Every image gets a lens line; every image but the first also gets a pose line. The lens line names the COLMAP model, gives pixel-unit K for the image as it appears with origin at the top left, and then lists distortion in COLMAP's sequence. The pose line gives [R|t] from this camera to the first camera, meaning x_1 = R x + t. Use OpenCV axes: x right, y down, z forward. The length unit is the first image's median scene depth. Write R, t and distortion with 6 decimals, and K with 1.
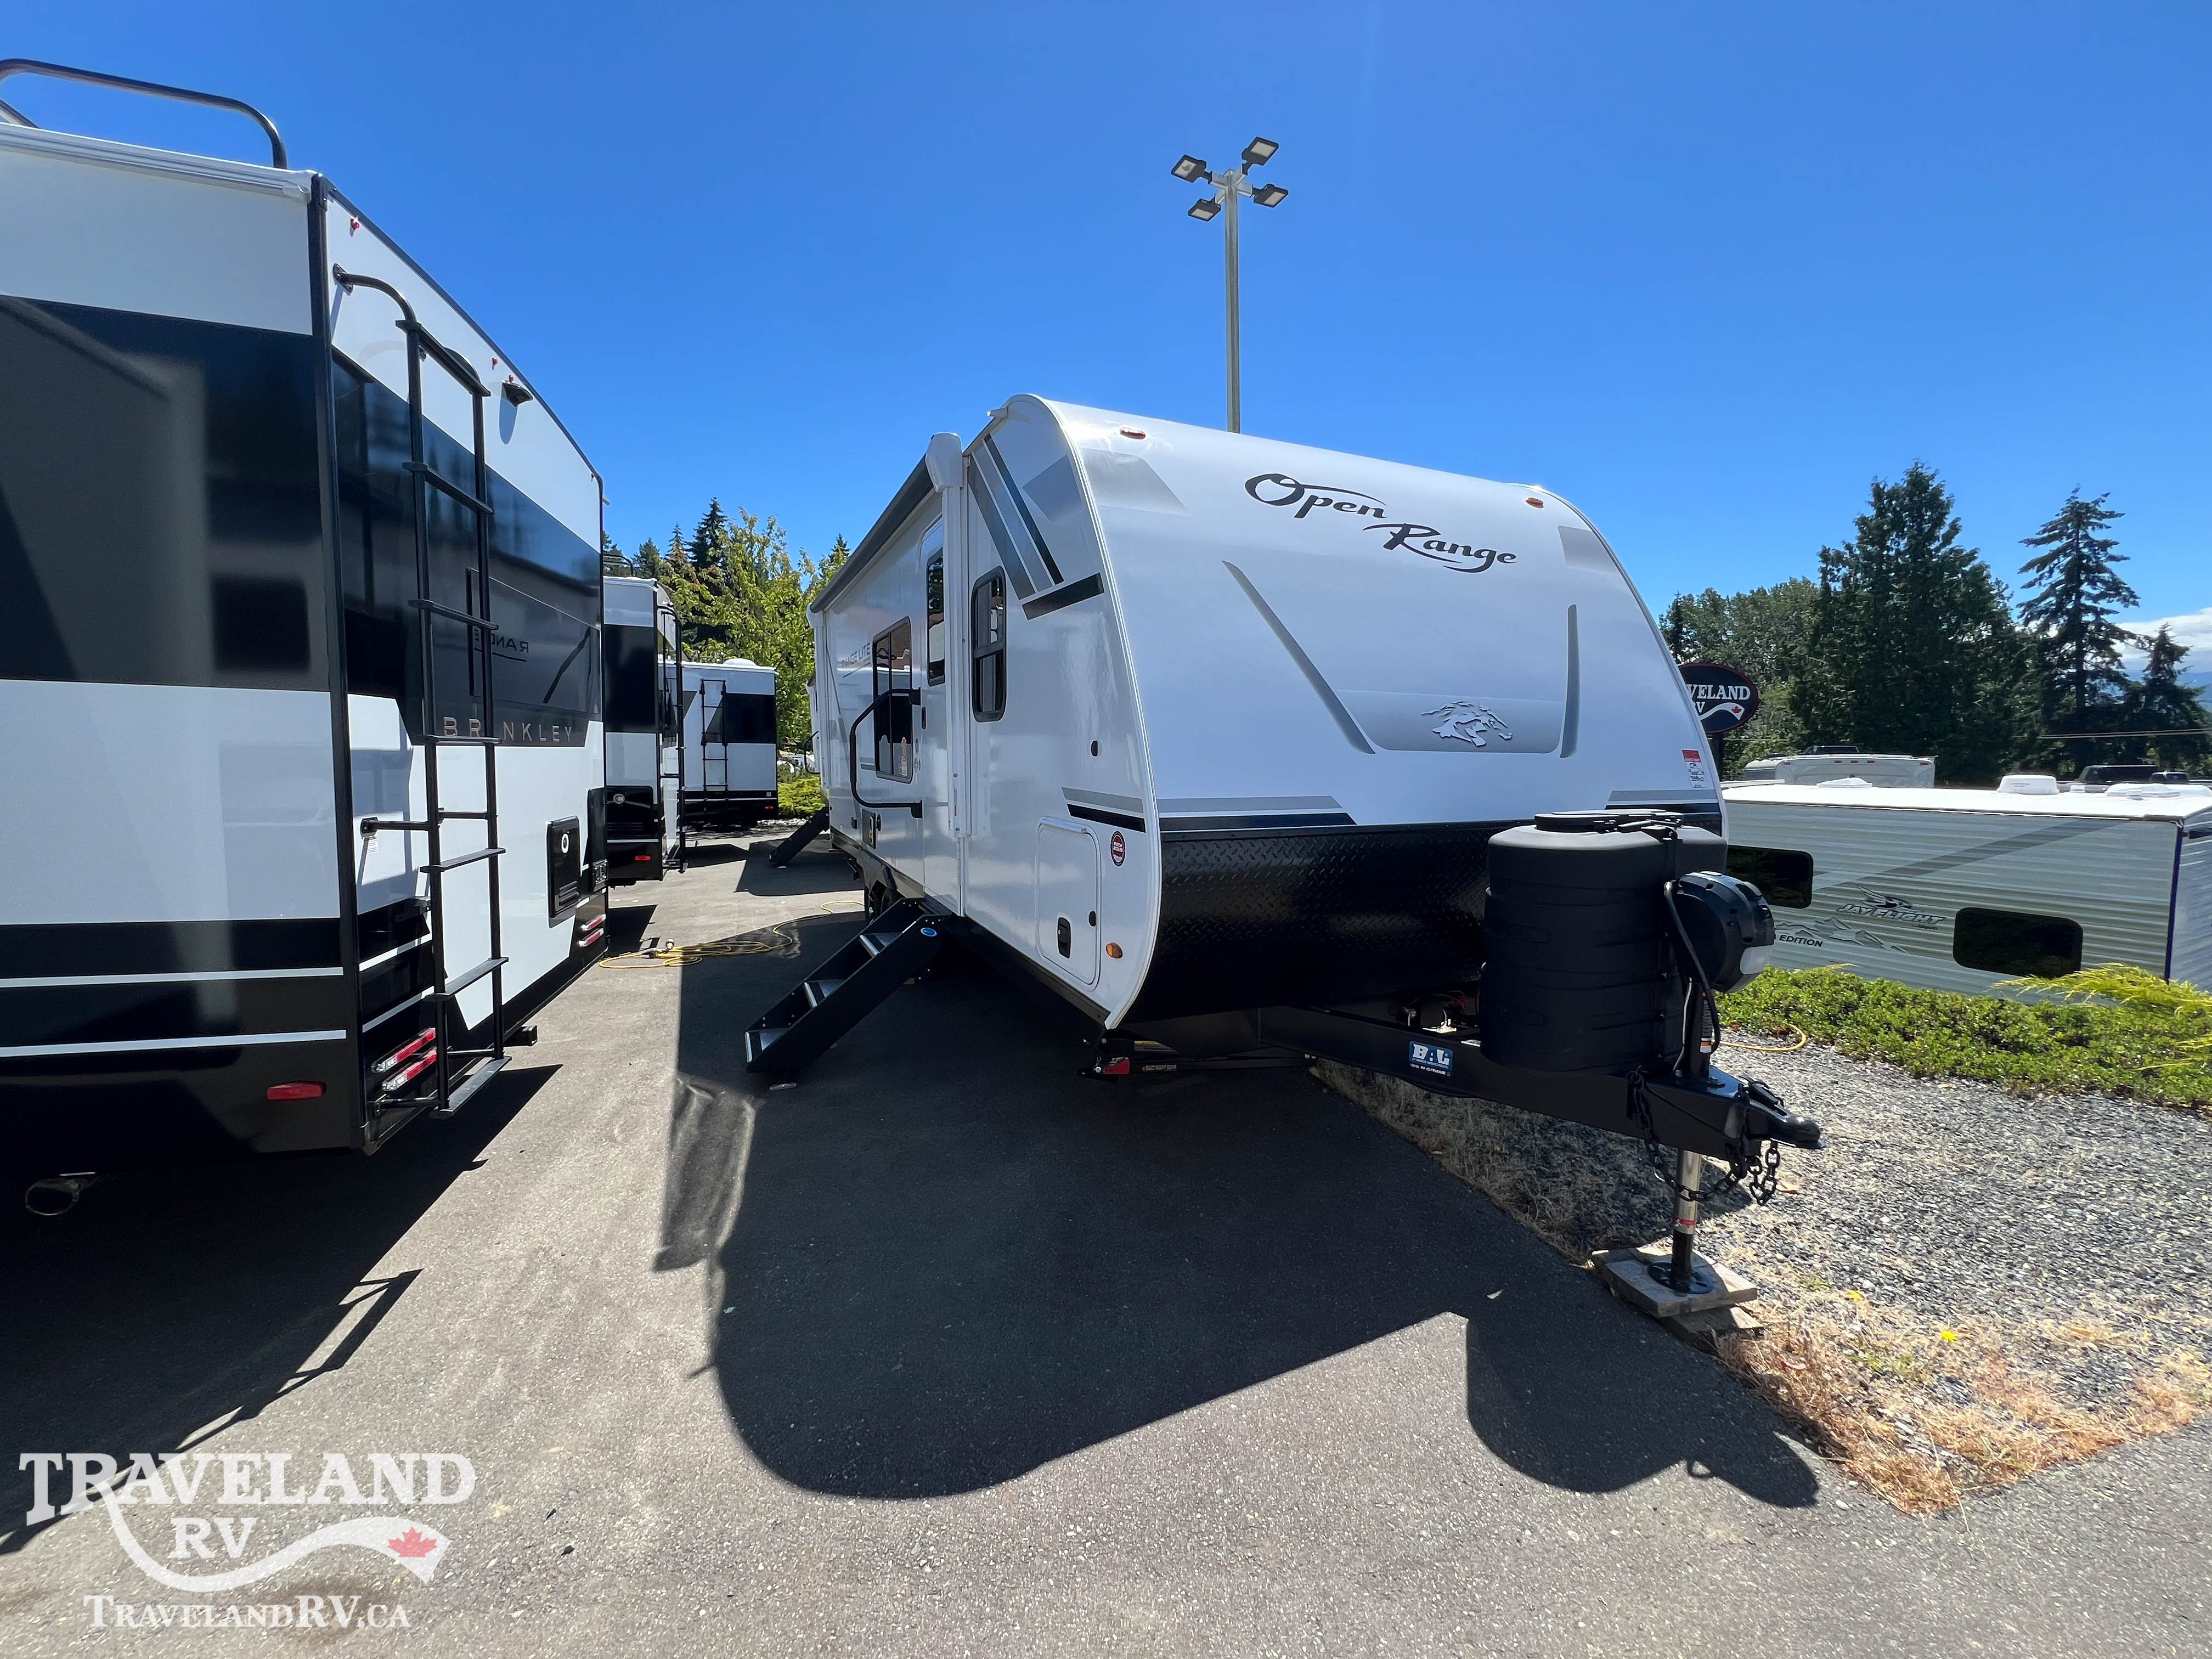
lens RADIAL K [[885.6, 0, 1106.0], [0, 885.6, 829.5], [0, 0, 1]] dist [-0.000227, 0.000012]
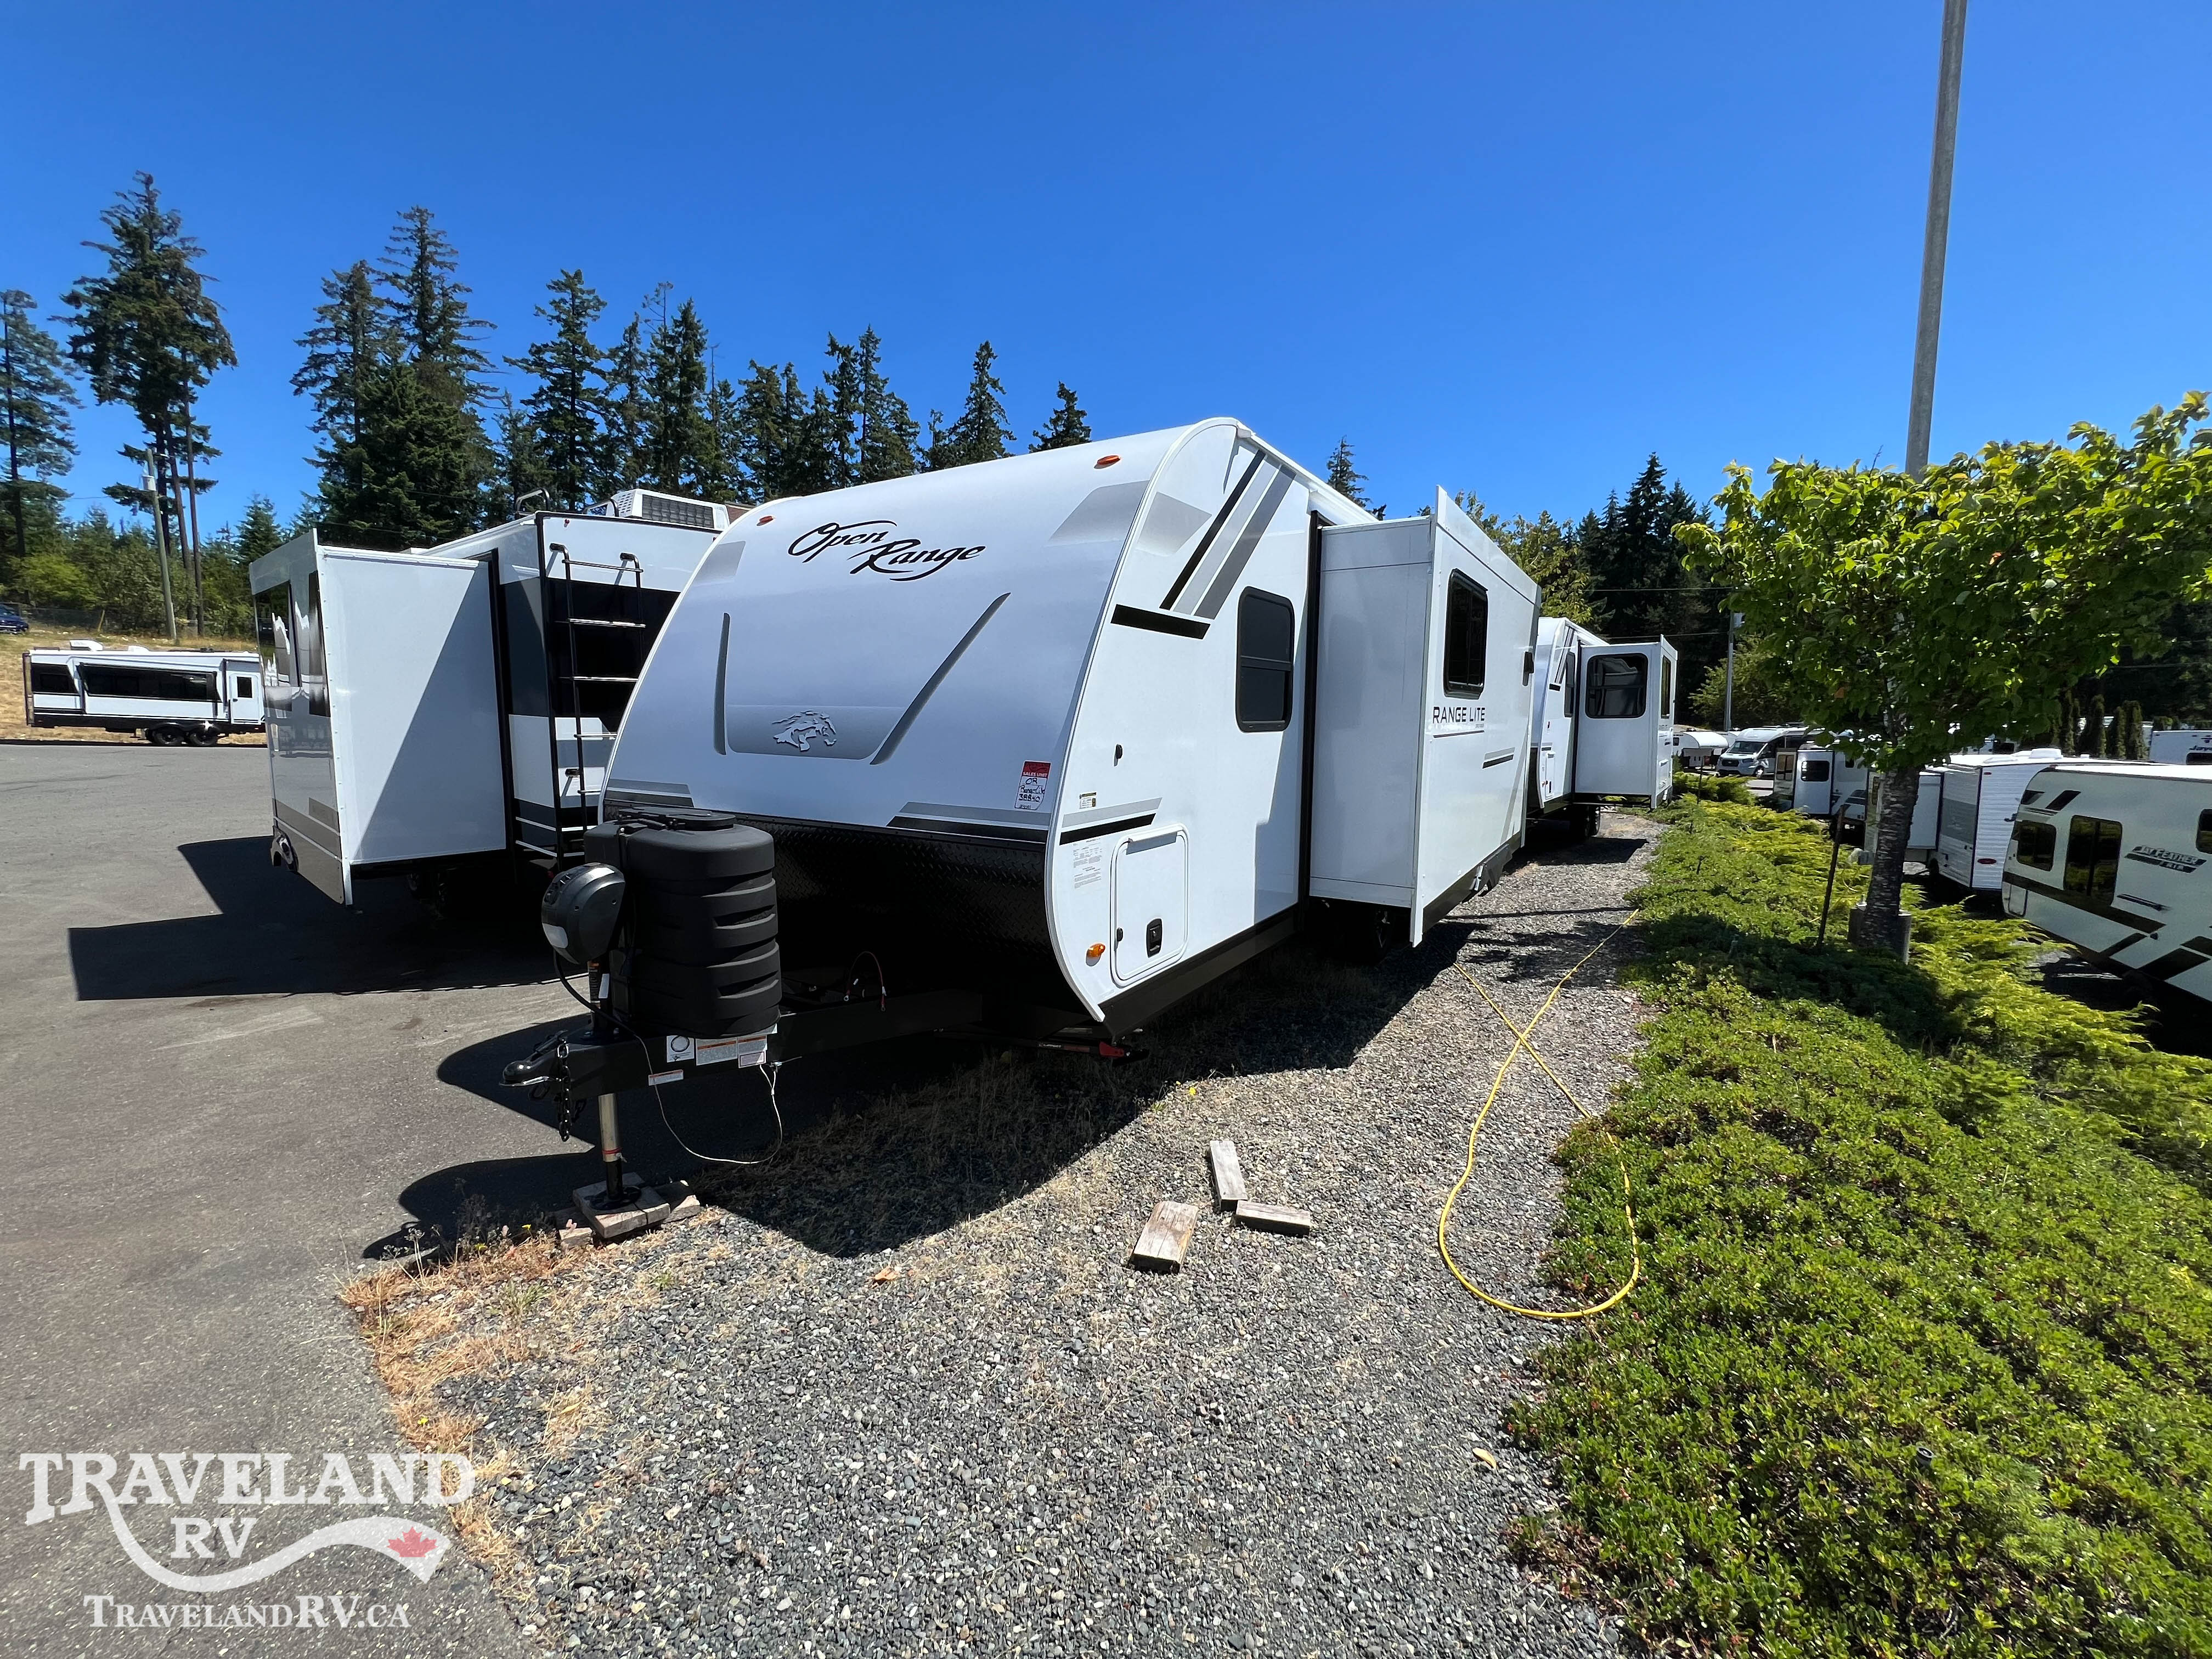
lens RADIAL K [[885.6, 0, 1106.0], [0, 885.6, 829.5], [0, 0, 1]] dist [-0.000227, 0.000012]
pose [[0.545841, 0.102021, -0.831655, 1.572253], [-0.078699, 0.994414, 0.070335, -0.104203], [0.834185, 0.027059, 0.550820, 0.703450]]
